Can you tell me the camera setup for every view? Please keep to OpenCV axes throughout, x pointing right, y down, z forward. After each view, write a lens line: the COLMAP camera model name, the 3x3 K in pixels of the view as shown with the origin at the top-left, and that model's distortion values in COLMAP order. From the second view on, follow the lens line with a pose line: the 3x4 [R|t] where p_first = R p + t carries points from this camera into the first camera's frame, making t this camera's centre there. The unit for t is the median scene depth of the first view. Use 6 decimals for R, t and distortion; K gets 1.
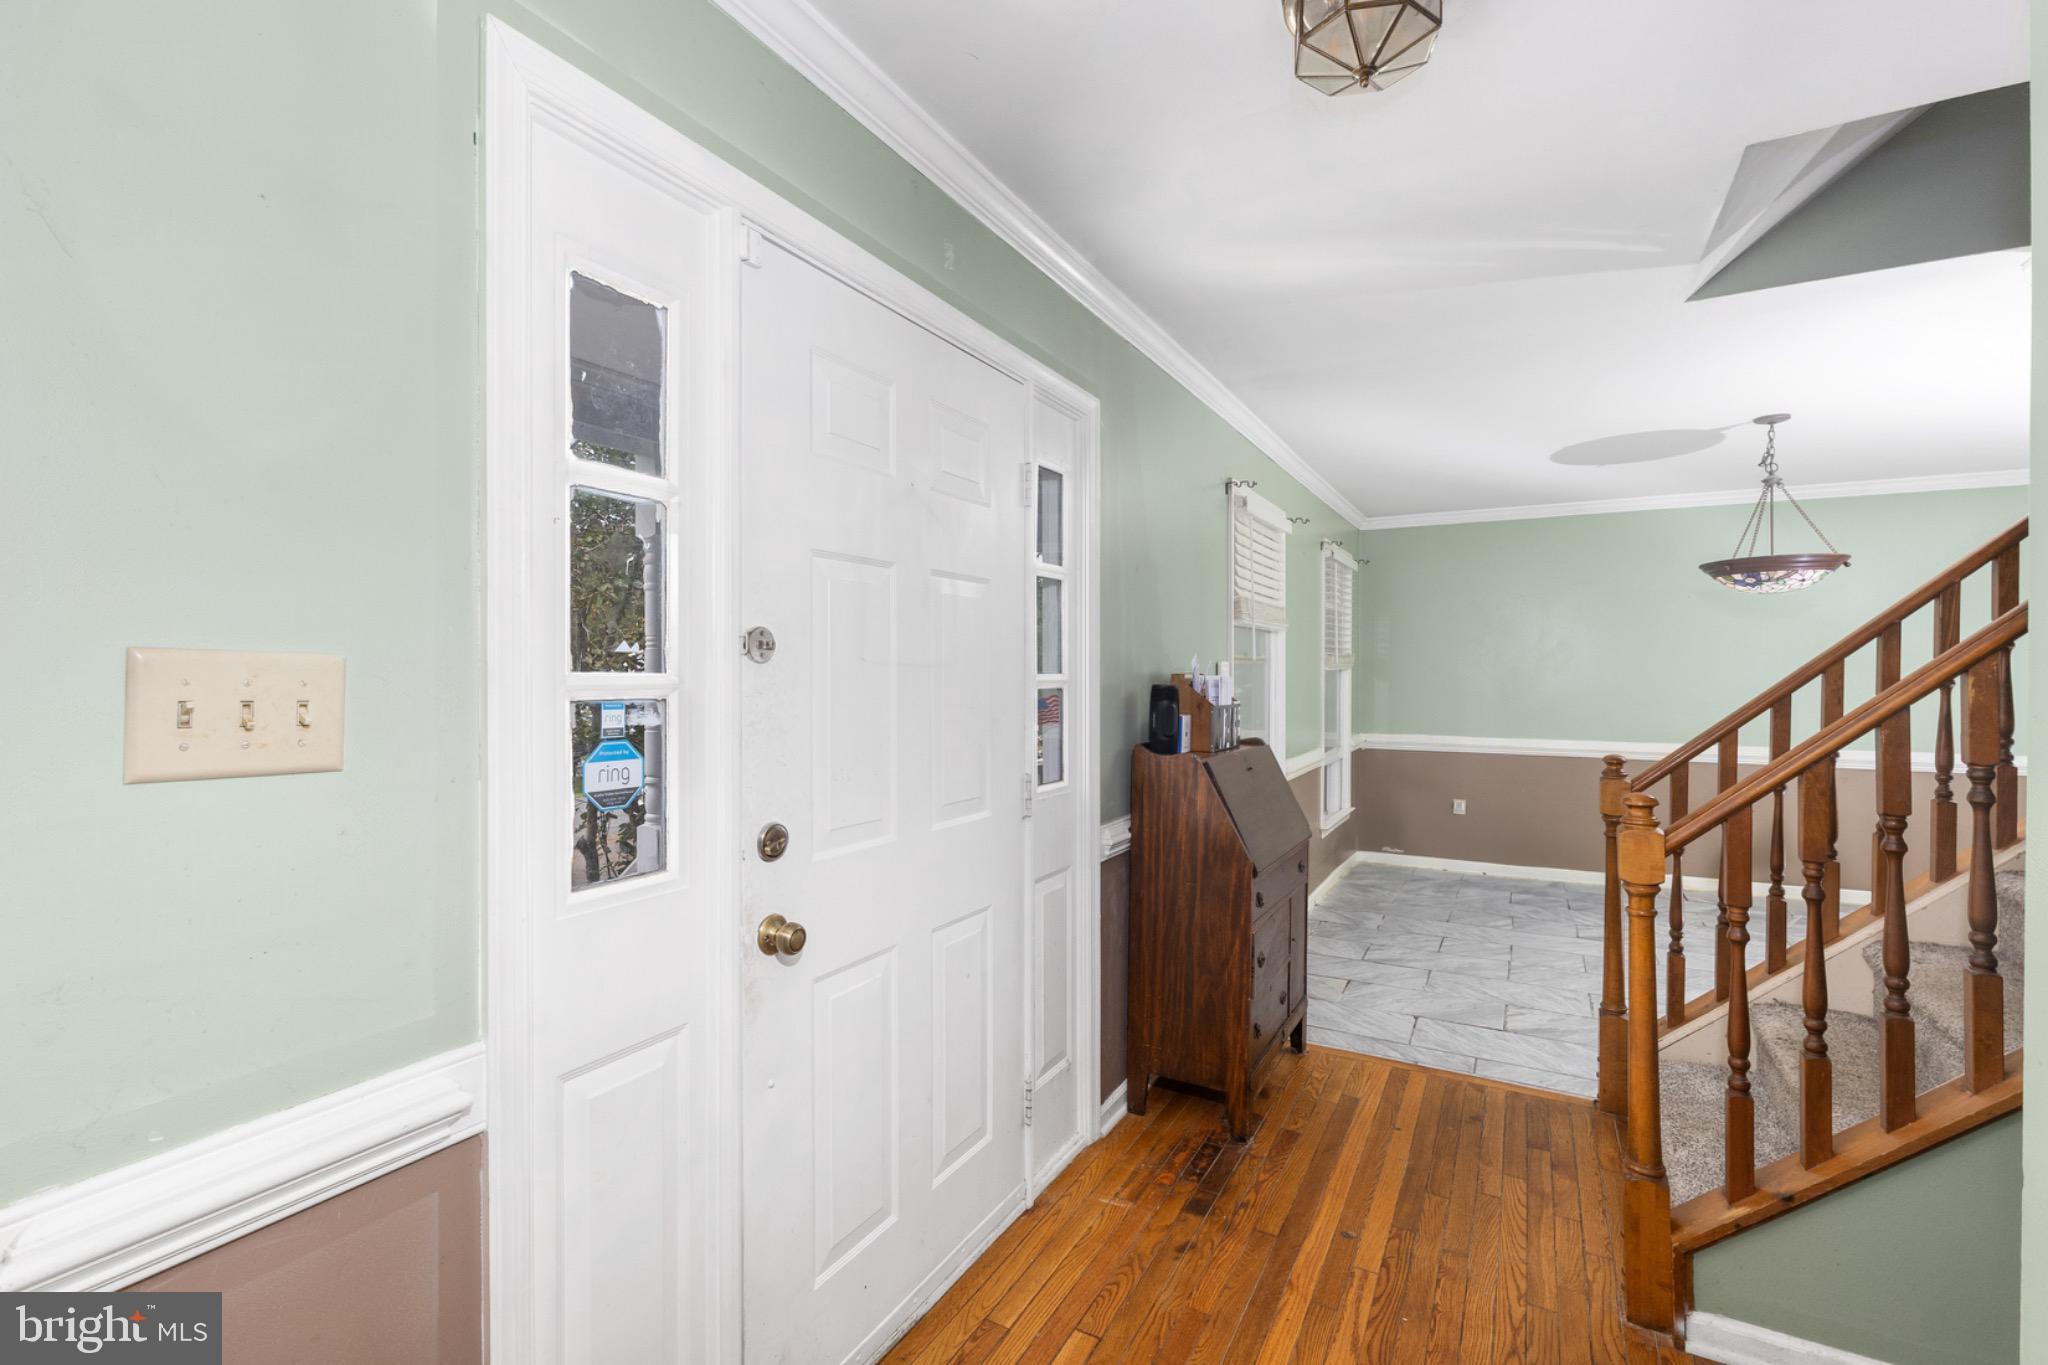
lens RADIAL K [[926.4, 0, 1024.0], [0, 926.4, 682.5], [0, 0, 1]] dist [-0.003978, -0.000330]
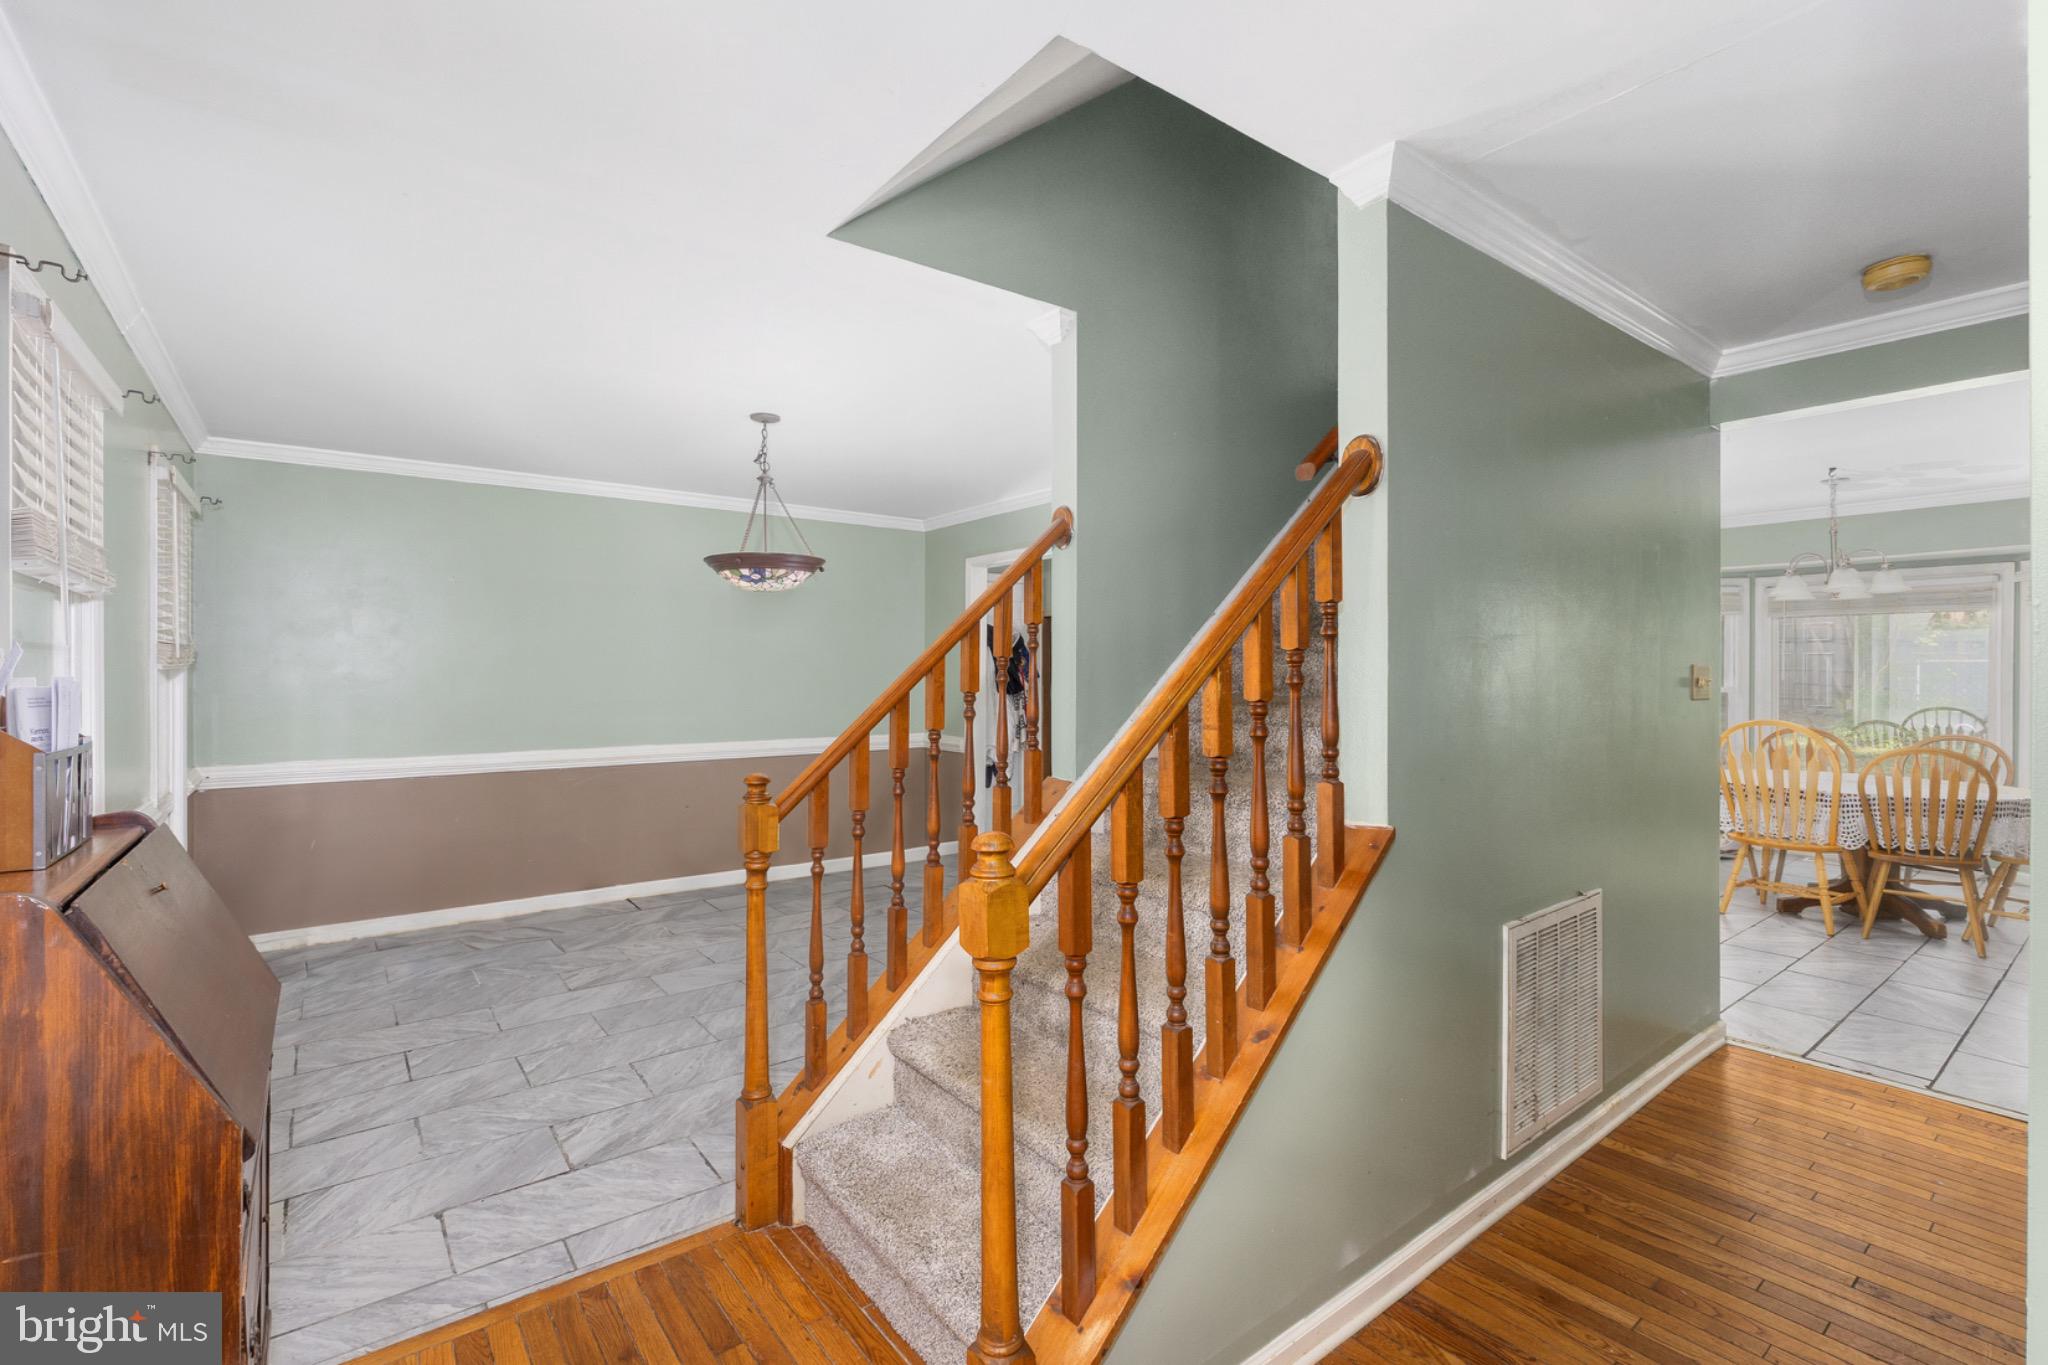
lens RADIAL K [[925.4, 0, 1043.1], [0, 925.4, 673.2], [0, 0, 1]] dist [-0.000364, -0.000184]
pose [[0.393142, -0.003473, 0.919471, 0.005862], [0.013404, 0.999908, -0.001955, -0.002819], [-0.919380, 0.013093, 0.393153, 0.428224]]
